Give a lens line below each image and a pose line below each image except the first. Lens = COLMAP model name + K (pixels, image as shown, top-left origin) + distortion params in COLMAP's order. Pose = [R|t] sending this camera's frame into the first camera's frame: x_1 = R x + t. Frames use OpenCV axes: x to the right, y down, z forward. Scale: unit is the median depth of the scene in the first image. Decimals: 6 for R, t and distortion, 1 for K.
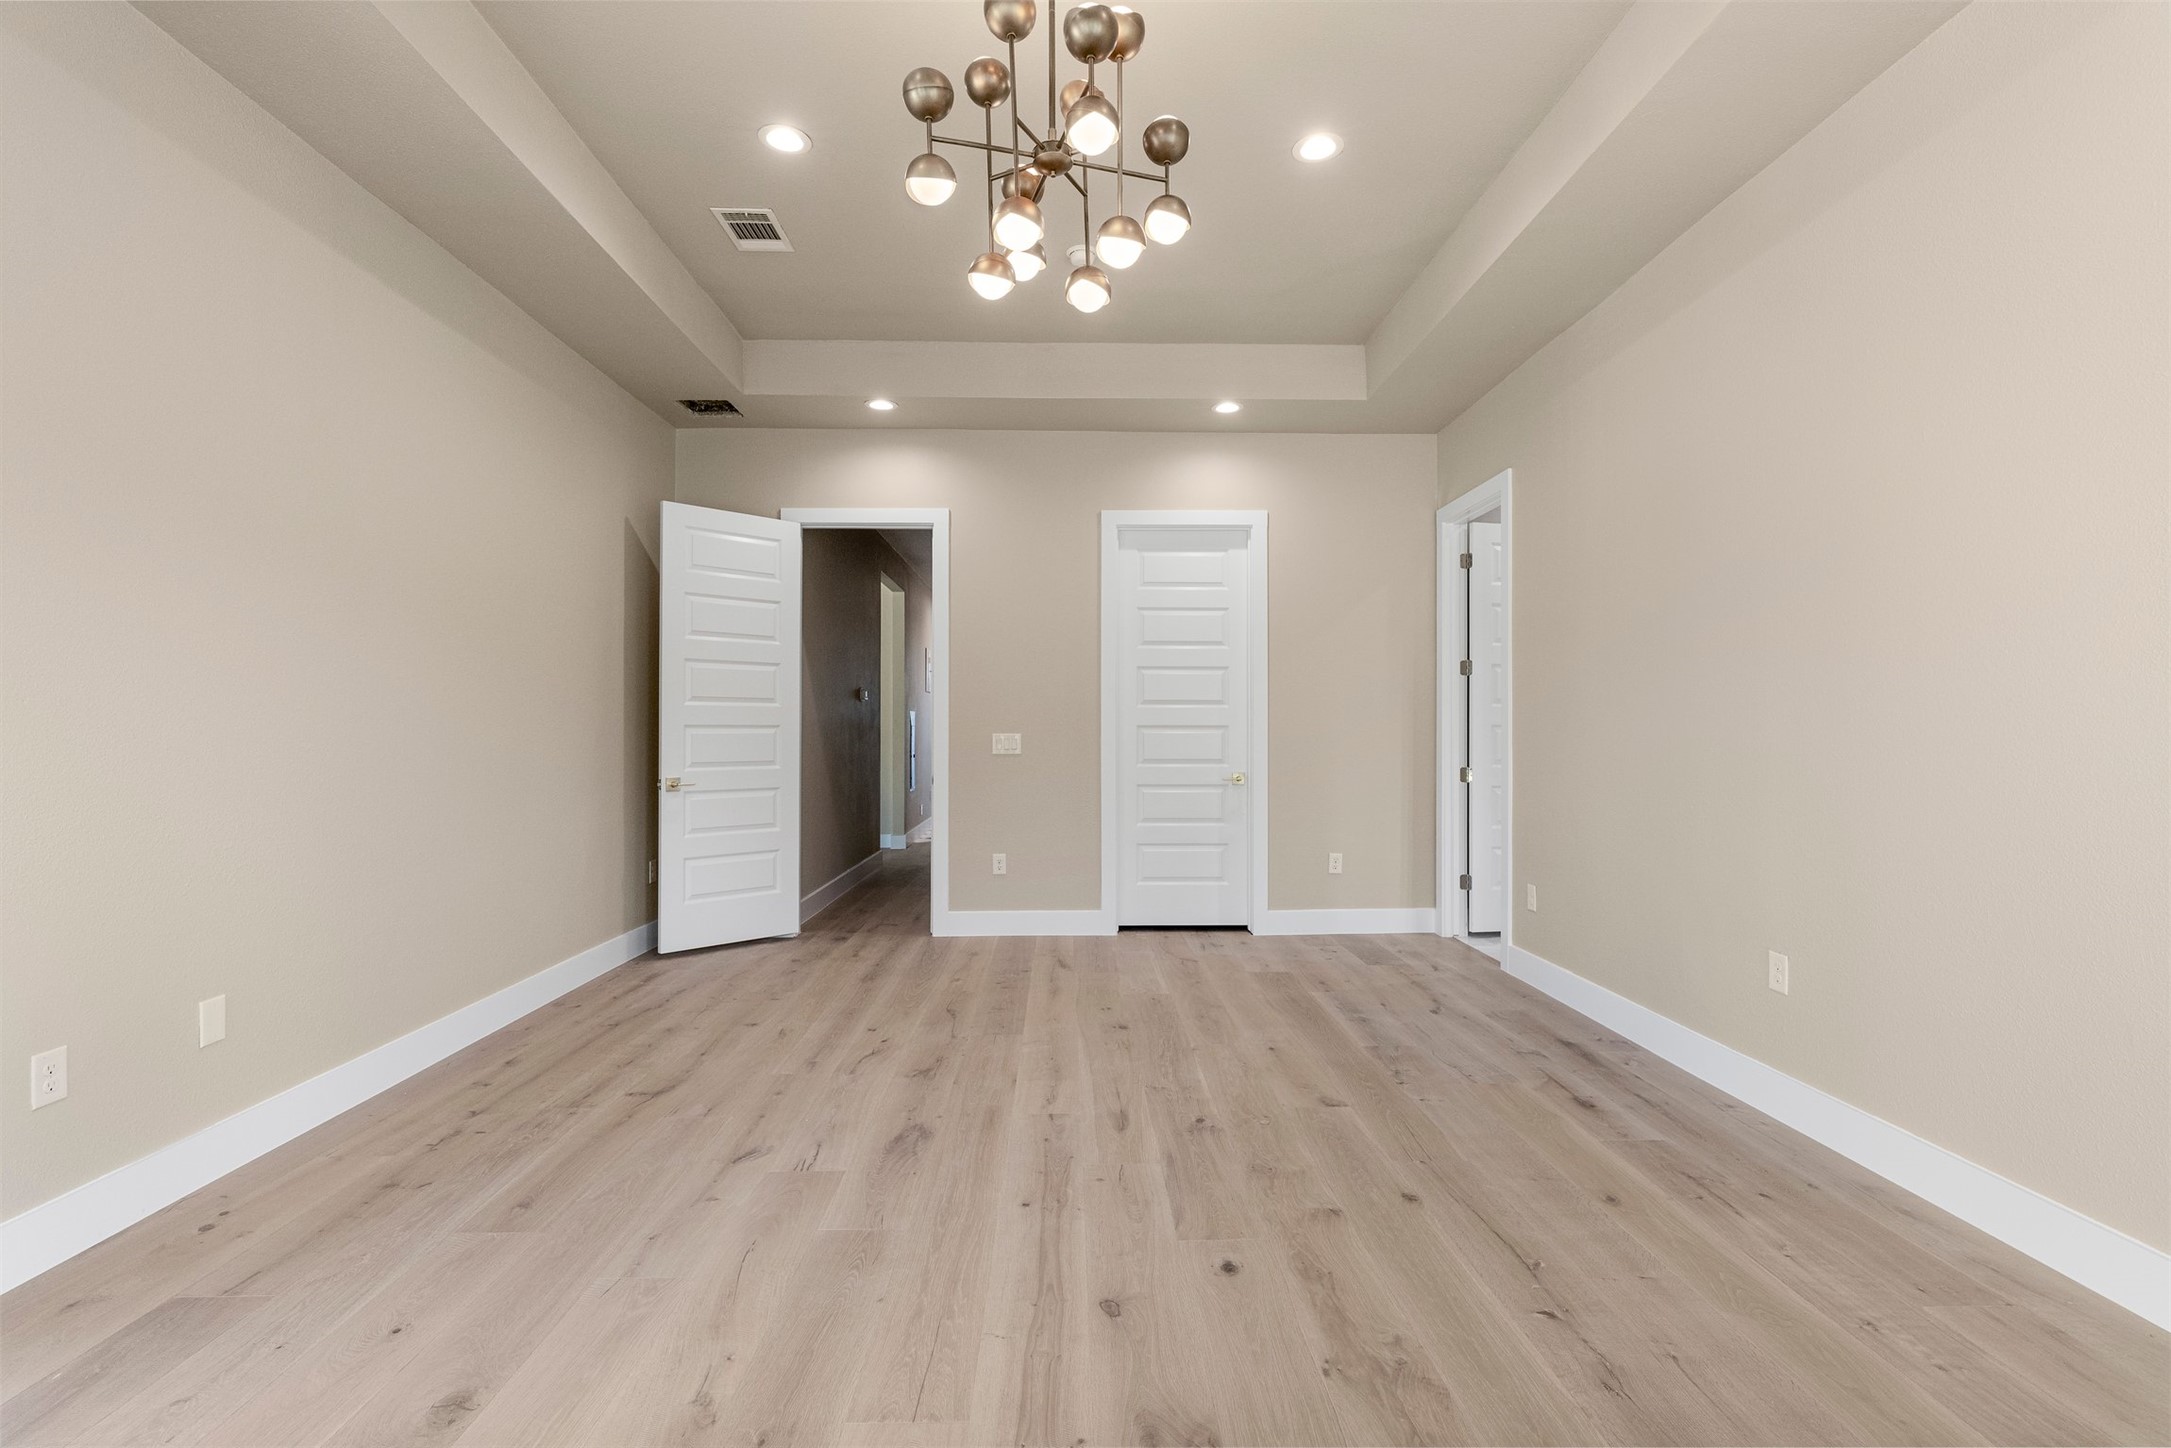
lens RADIAL K [[982.1, 0, 1089.9], [0, 982.1, 728.7], [0, 0, 1]] dist [-0.002428, 0.001505]
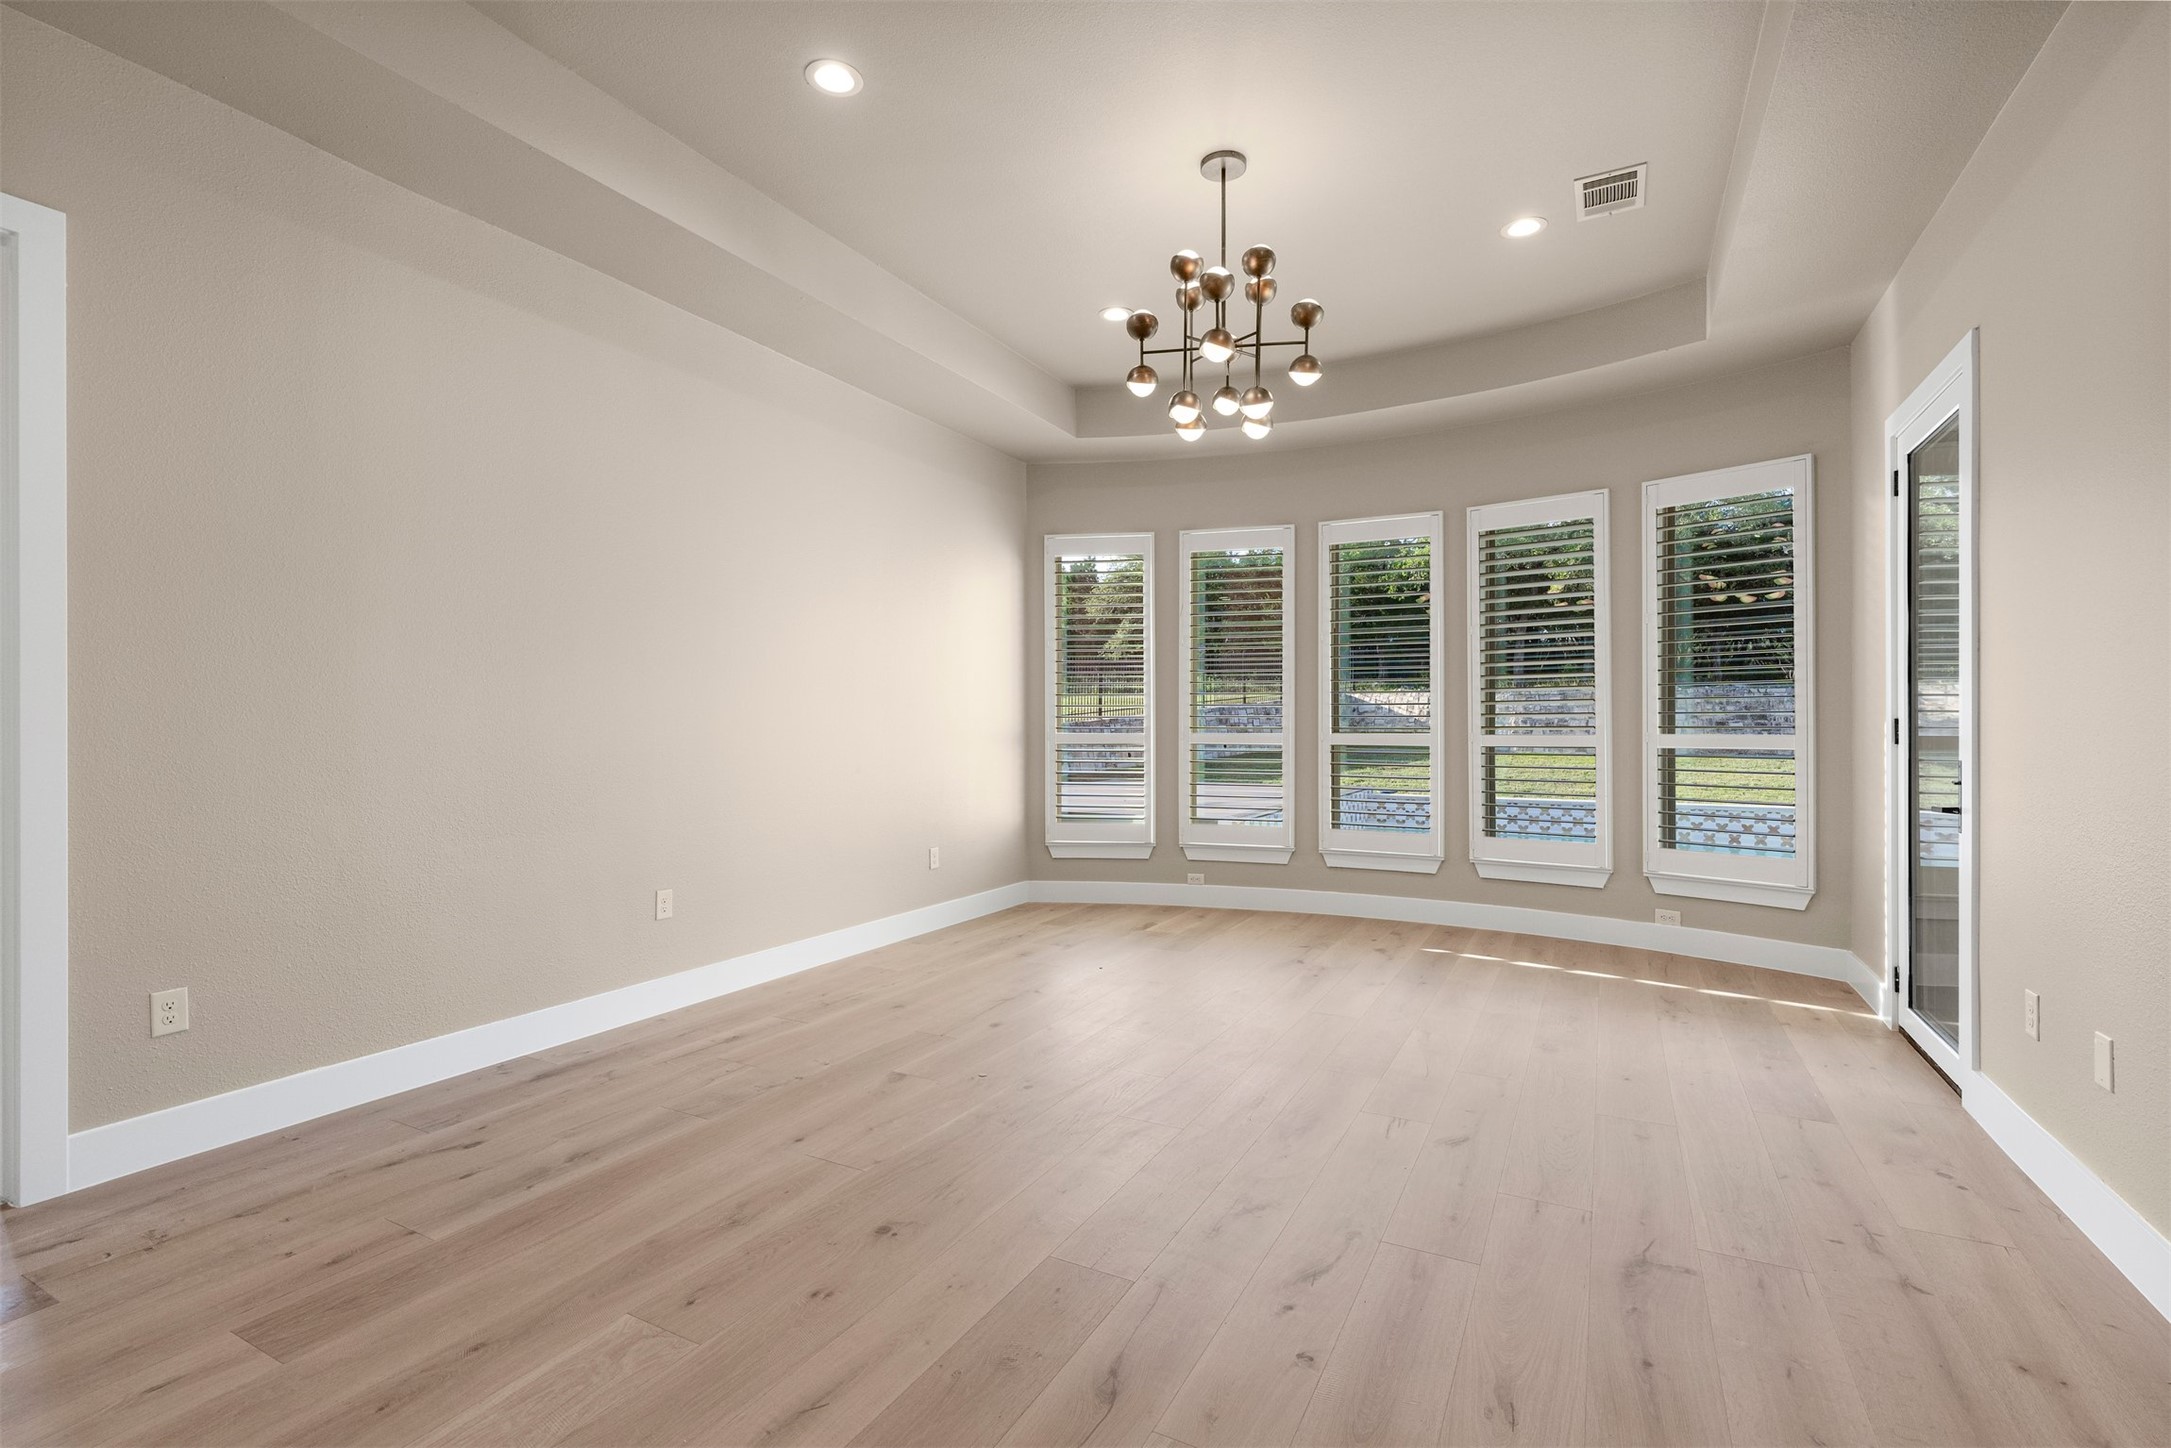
lens RADIAL K [[982.1, 0, 1088.5], [0, 982.1, 726.3], [0, 0, 1]] dist [-0.002428, 0.001505]
pose [[-0.873276, 0.001941, 0.487222, -0.443386], [-0.001481, 0.999977, -0.006639, 0.010886], [-0.487224, -0.006519, -0.873253, 1.799354]]
